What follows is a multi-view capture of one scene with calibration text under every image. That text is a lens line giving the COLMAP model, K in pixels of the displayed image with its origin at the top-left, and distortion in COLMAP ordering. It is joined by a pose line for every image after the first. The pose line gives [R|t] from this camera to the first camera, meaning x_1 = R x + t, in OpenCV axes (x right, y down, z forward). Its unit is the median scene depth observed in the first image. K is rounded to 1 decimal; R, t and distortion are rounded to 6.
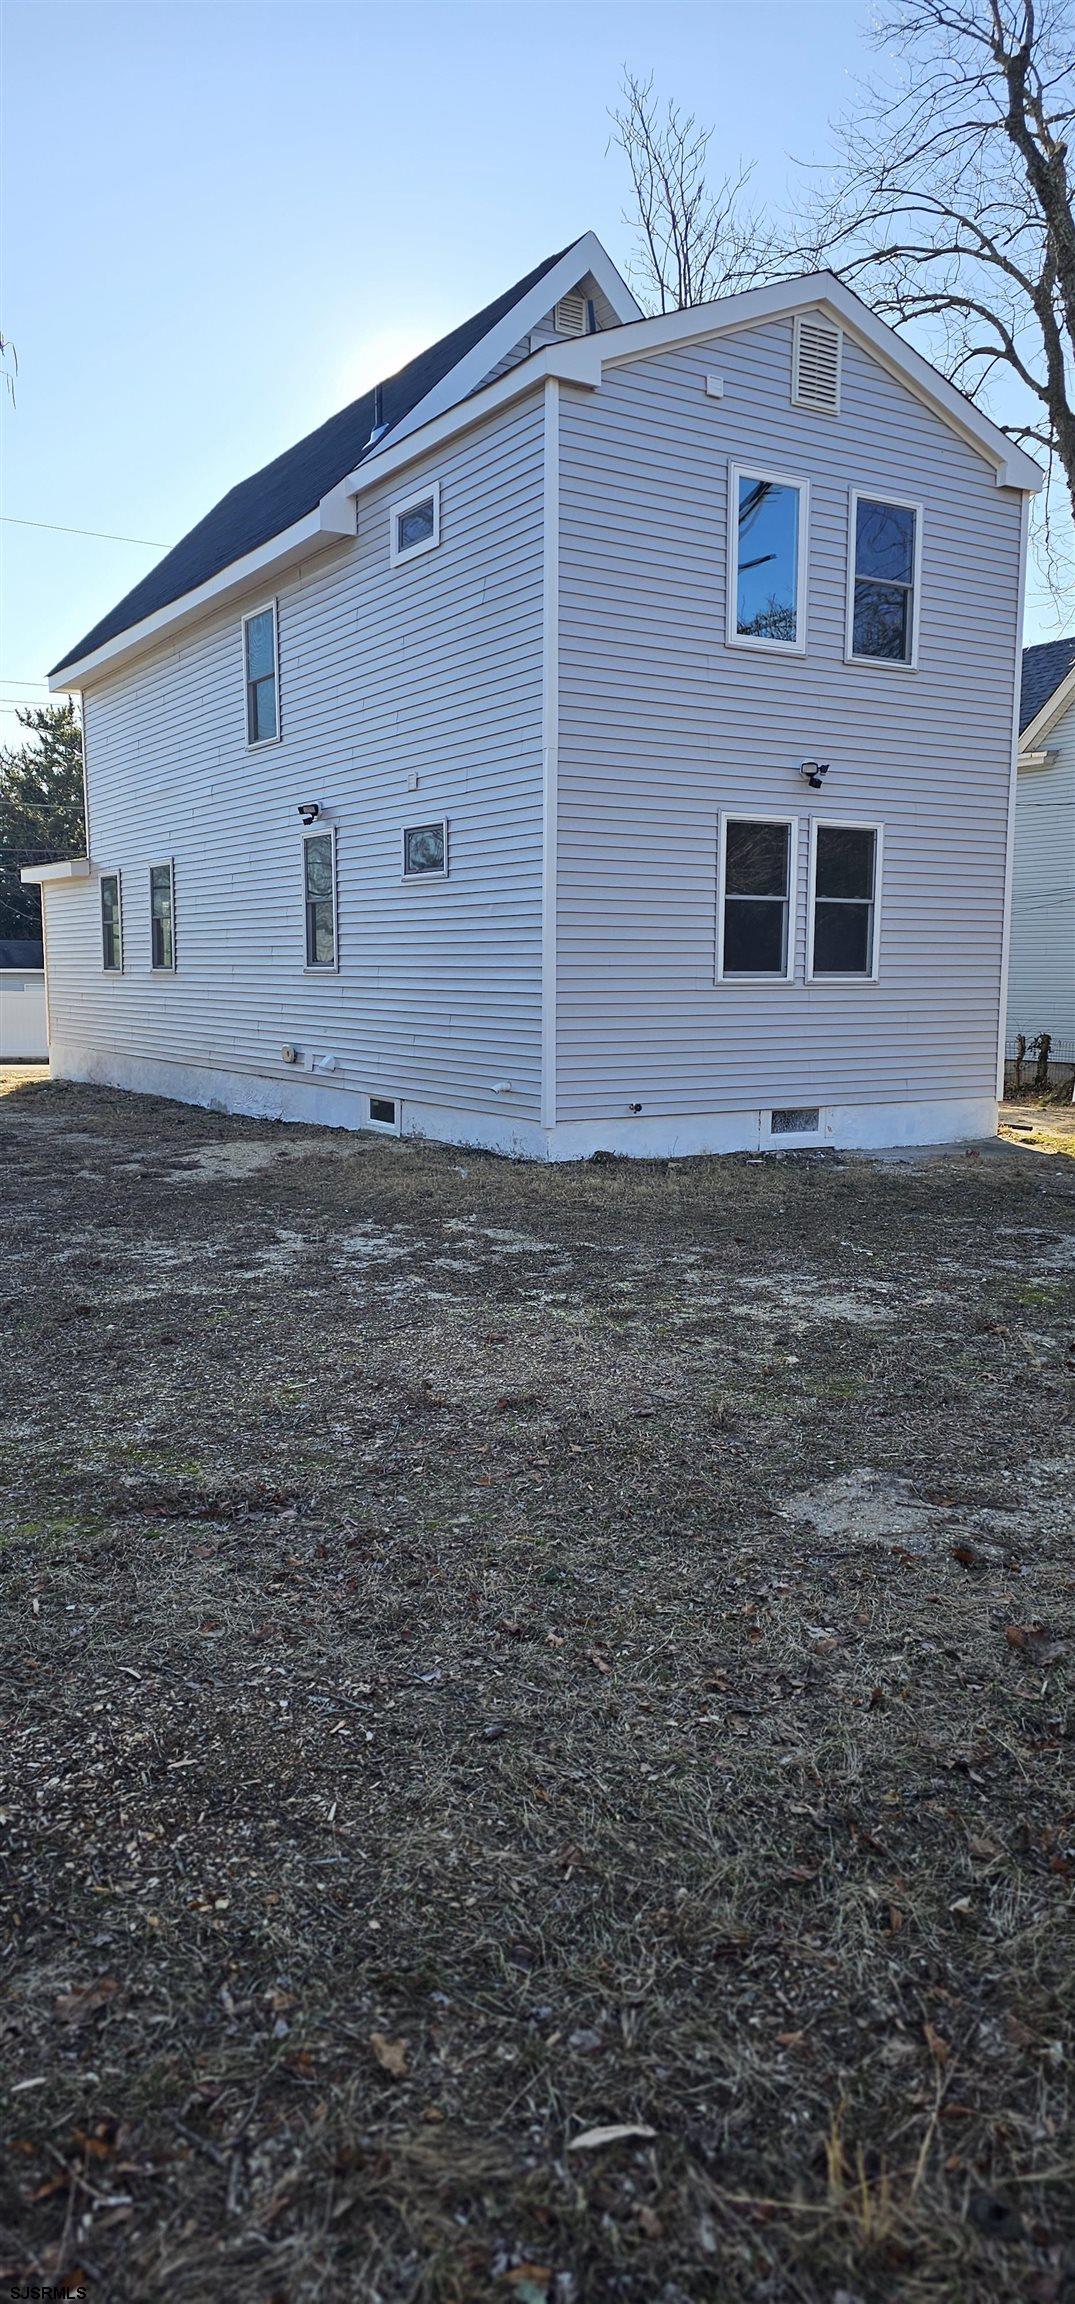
lens RADIAL K [[1527.6, 0, 537.5], [0, 1527.6, 1152.0], [0, 0, 1]] dist [0.059987, -0.055719]
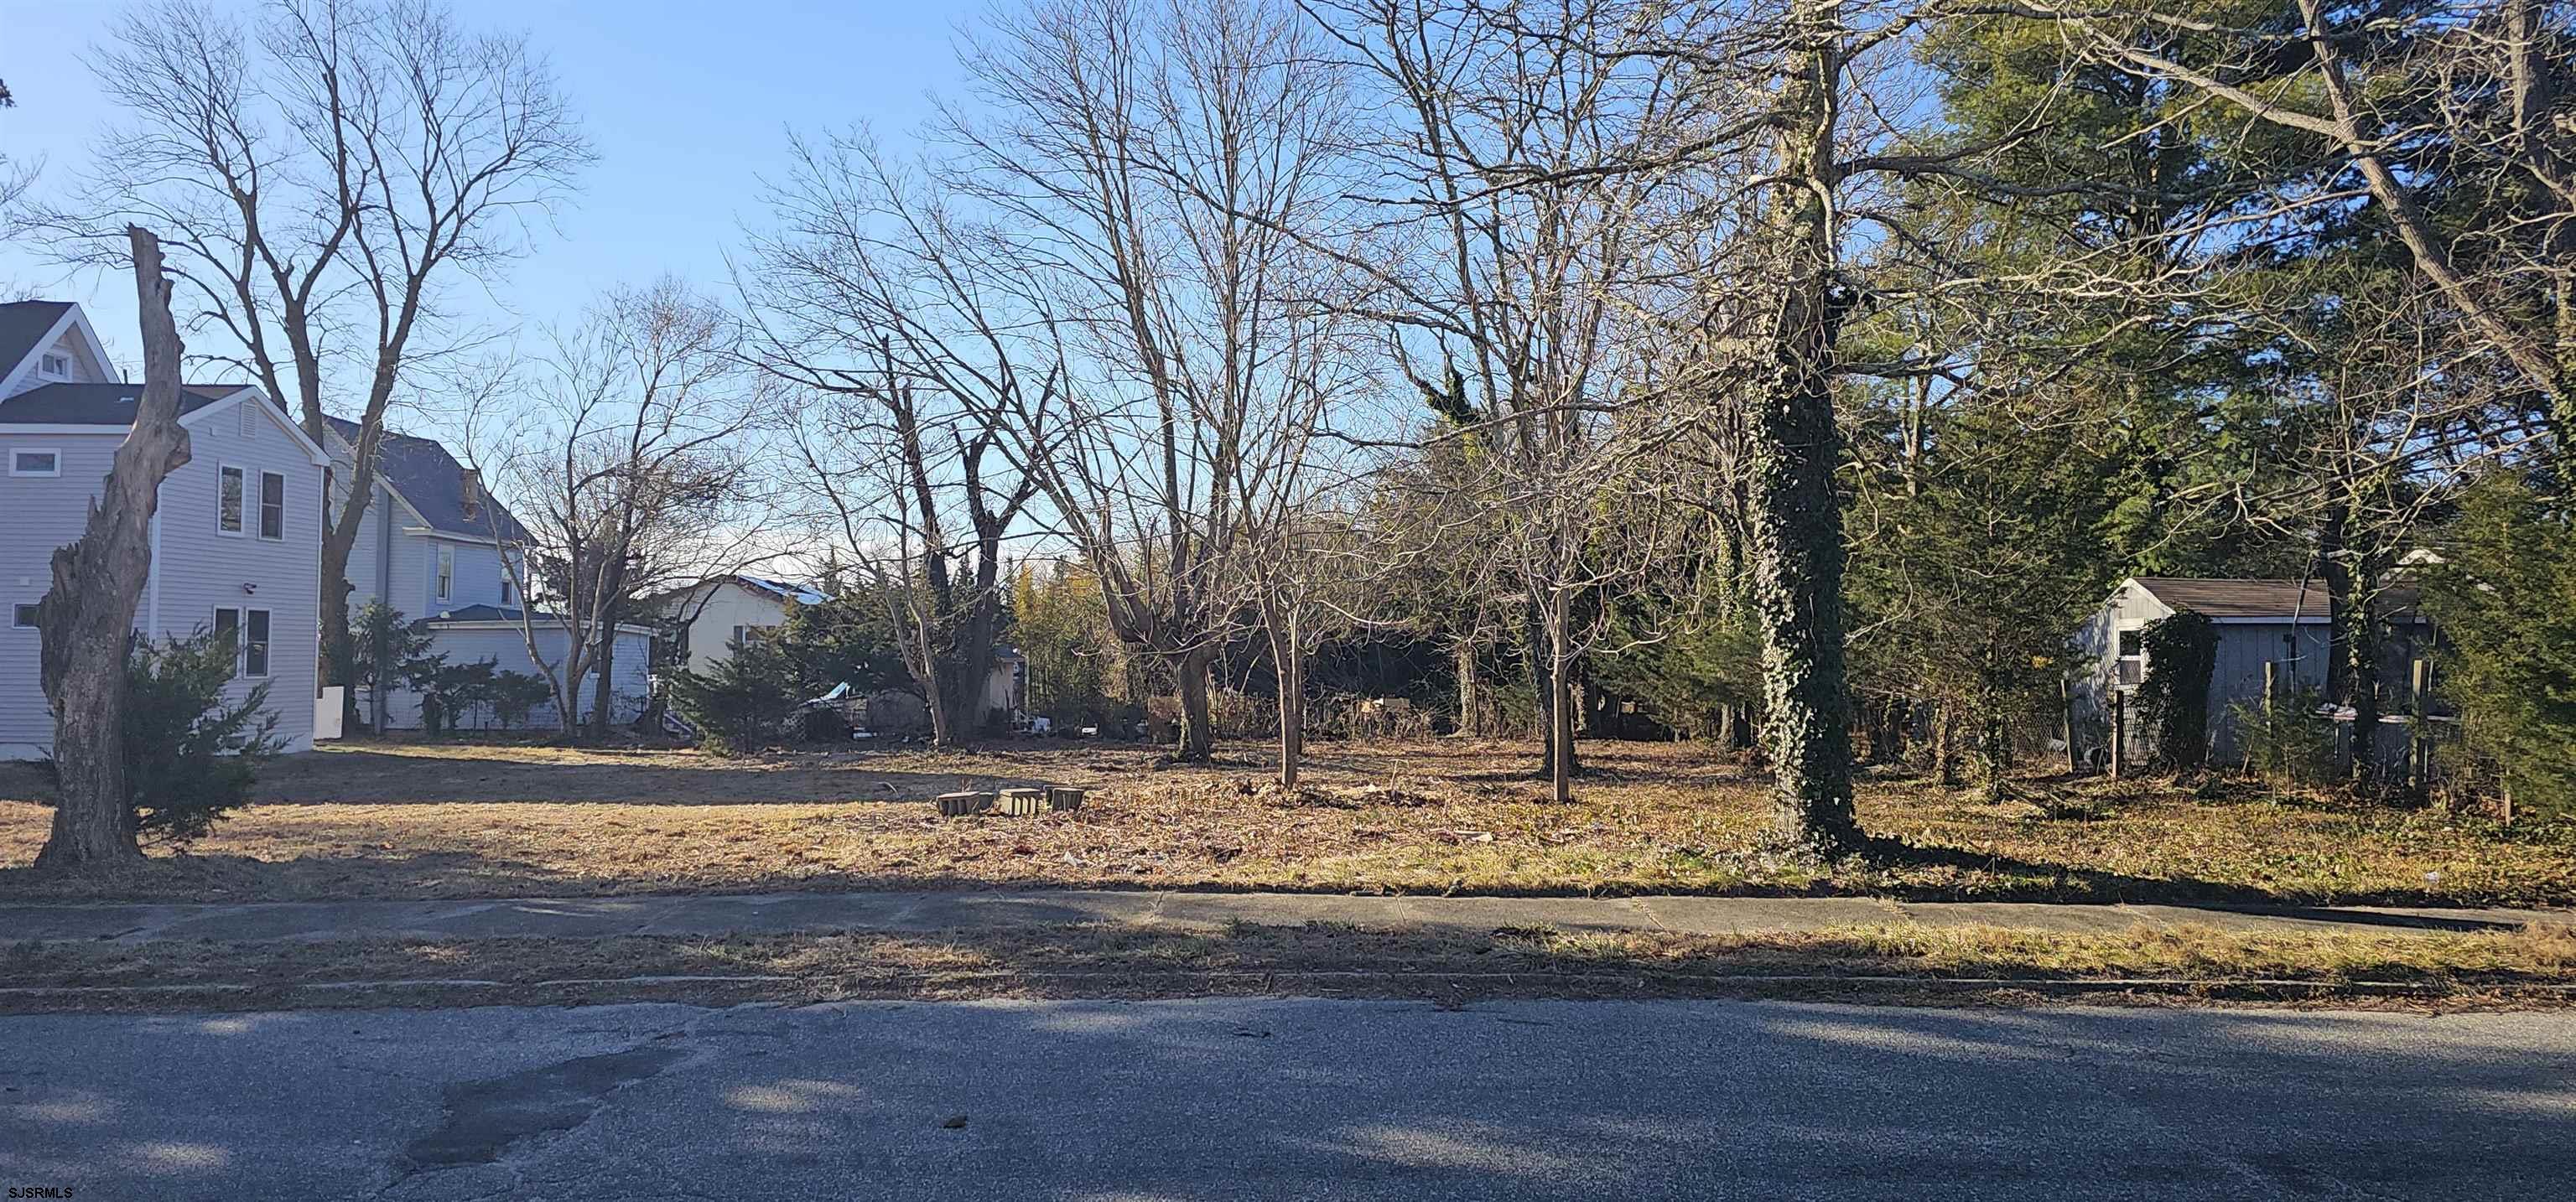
lens RADIAL K [[1707.6, 0, 1291.2], [0, 1707.6, 564.6], [0, 0, 1]] dist [0.059987, -0.055719]
pose [[0.525111, 0.039788, 0.850103, -0.909987], [0.100821, 0.988964, -0.108564, 0.118357], [-0.845041, 0.142717, 0.515304, -1.249510]]
